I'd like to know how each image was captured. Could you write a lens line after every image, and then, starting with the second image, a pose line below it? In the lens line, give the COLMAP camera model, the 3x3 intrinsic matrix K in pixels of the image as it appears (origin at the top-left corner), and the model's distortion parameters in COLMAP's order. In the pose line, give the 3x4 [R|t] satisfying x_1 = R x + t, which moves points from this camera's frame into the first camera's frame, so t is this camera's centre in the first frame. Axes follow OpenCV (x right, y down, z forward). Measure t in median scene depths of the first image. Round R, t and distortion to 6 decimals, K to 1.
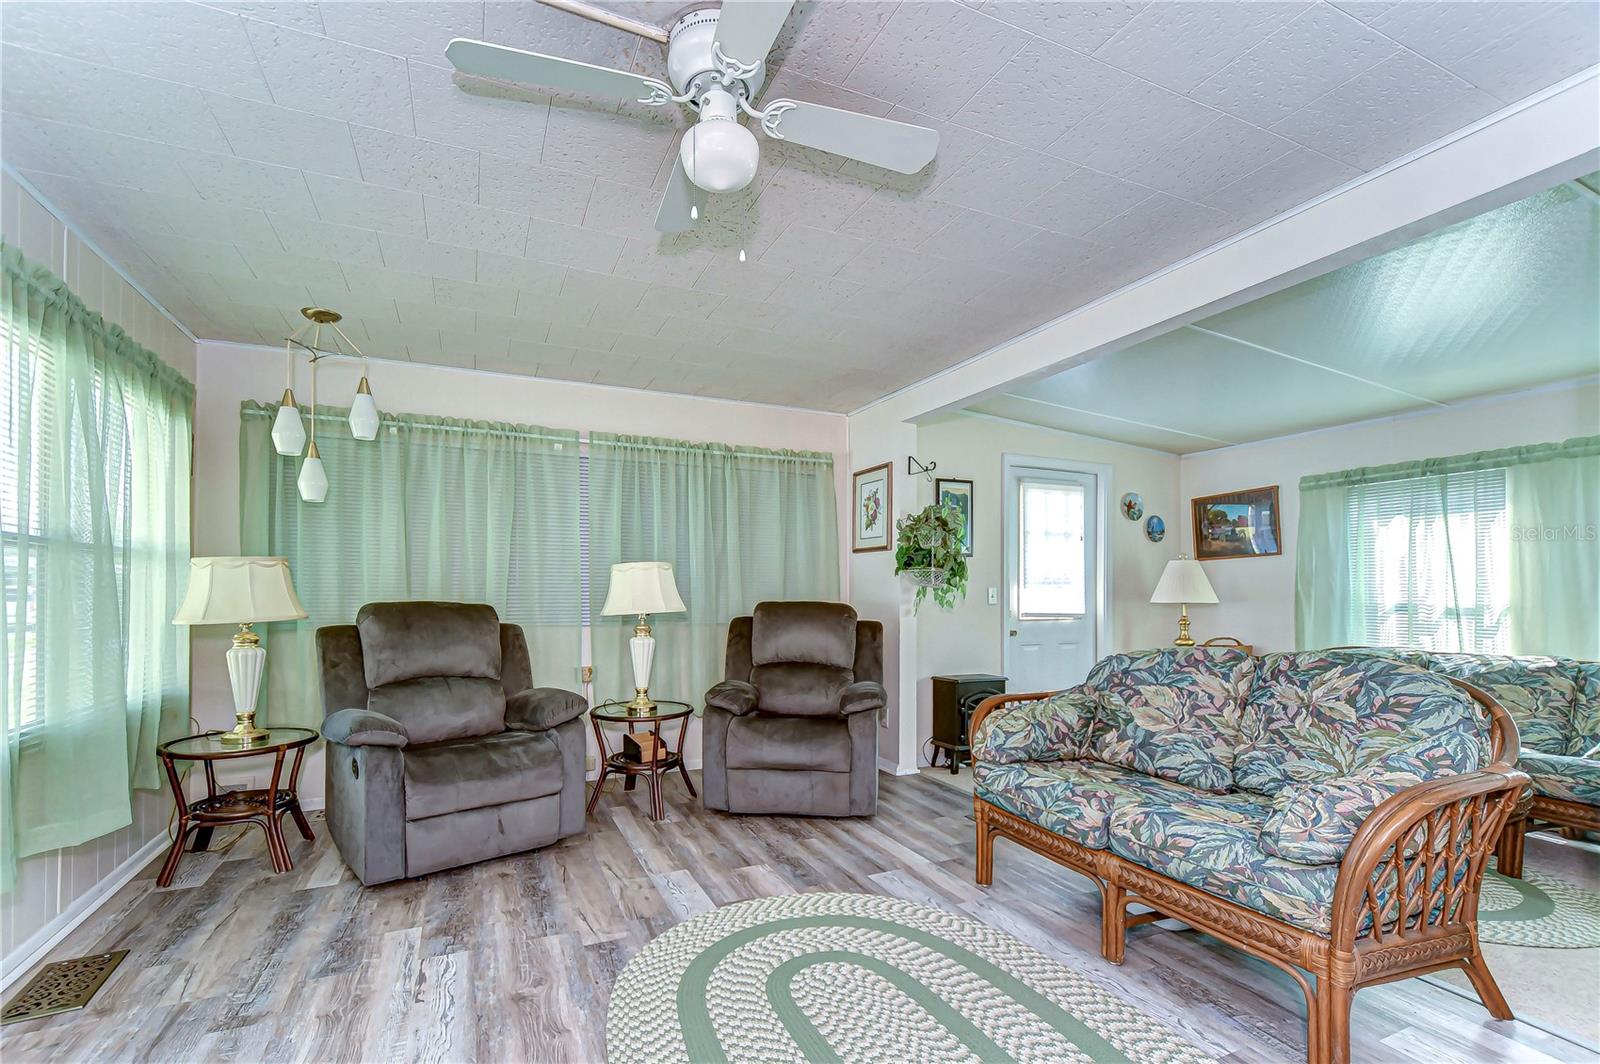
lens RADIAL K [[703.5, 0, 780.4], [0, 703.5, 585.1], [0, 0, 1]] dist [0.015790, -0.011673]
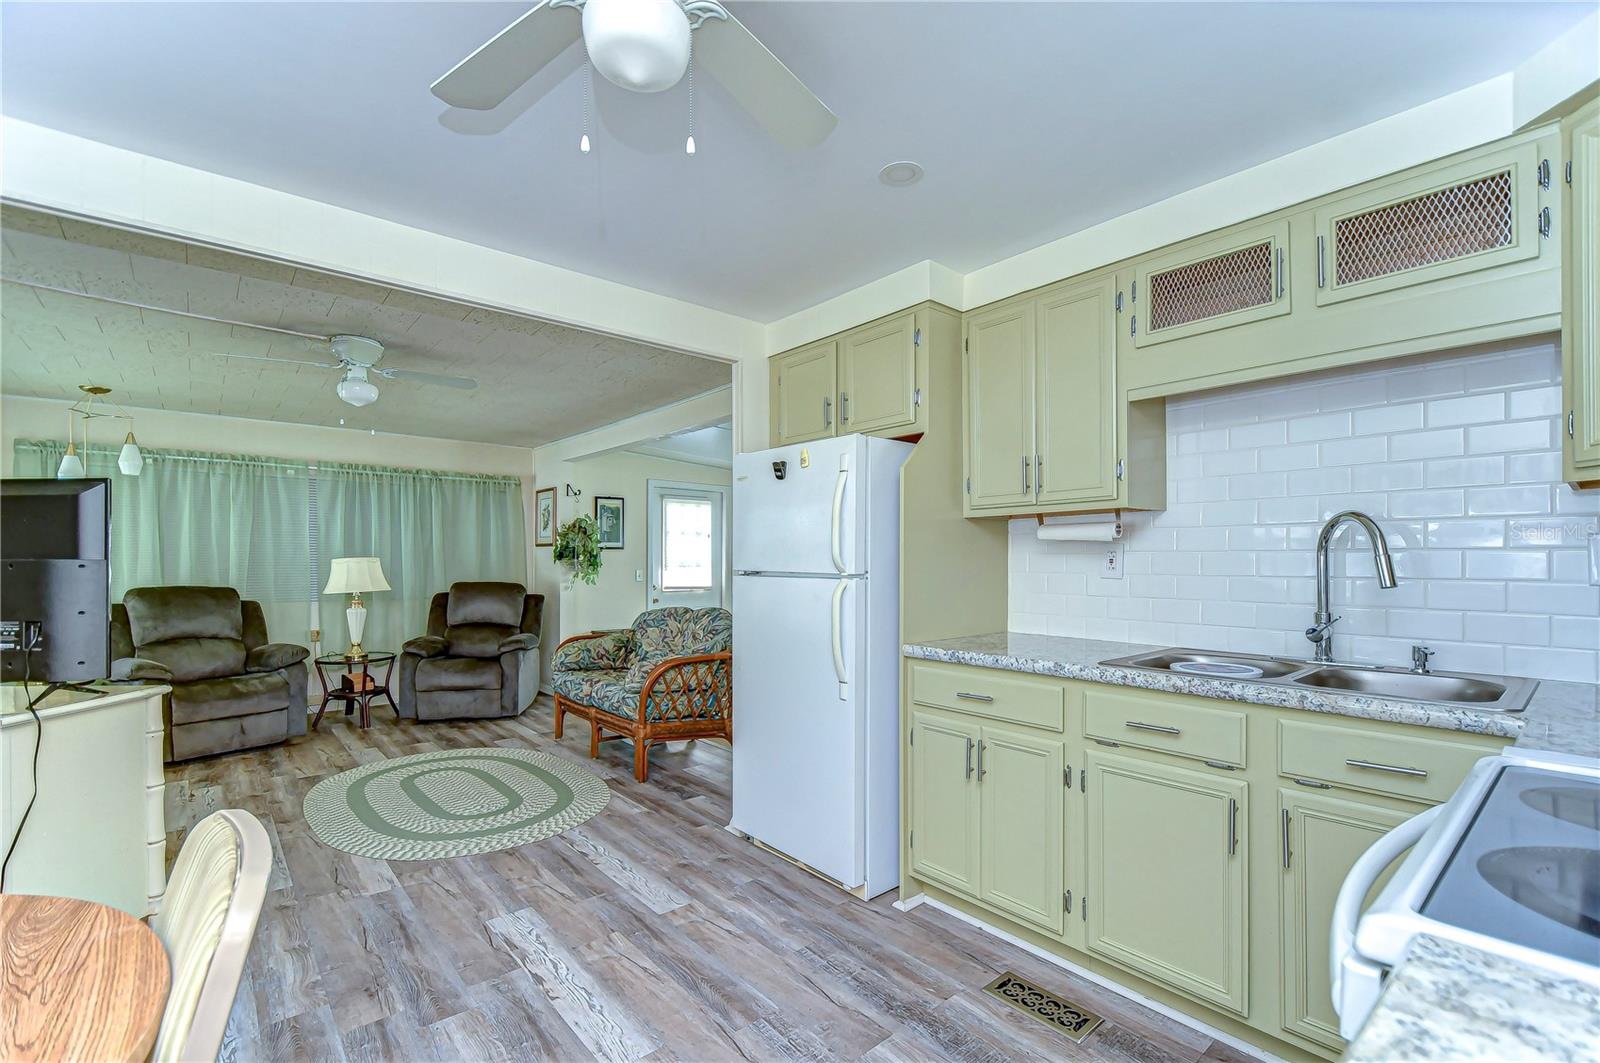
lens RADIAL K [[695.3, 0, 806.9], [0, 695.3, 556.4], [0, 0, 1]] dist [0.000900, -0.005005]
pose [[0.953129, 0.001113, 0.302563, 0.273040], [-0.002508, 0.999988, 0.004220, -0.044382], [-0.302554, -0.004781, 0.953120, -0.695680]]
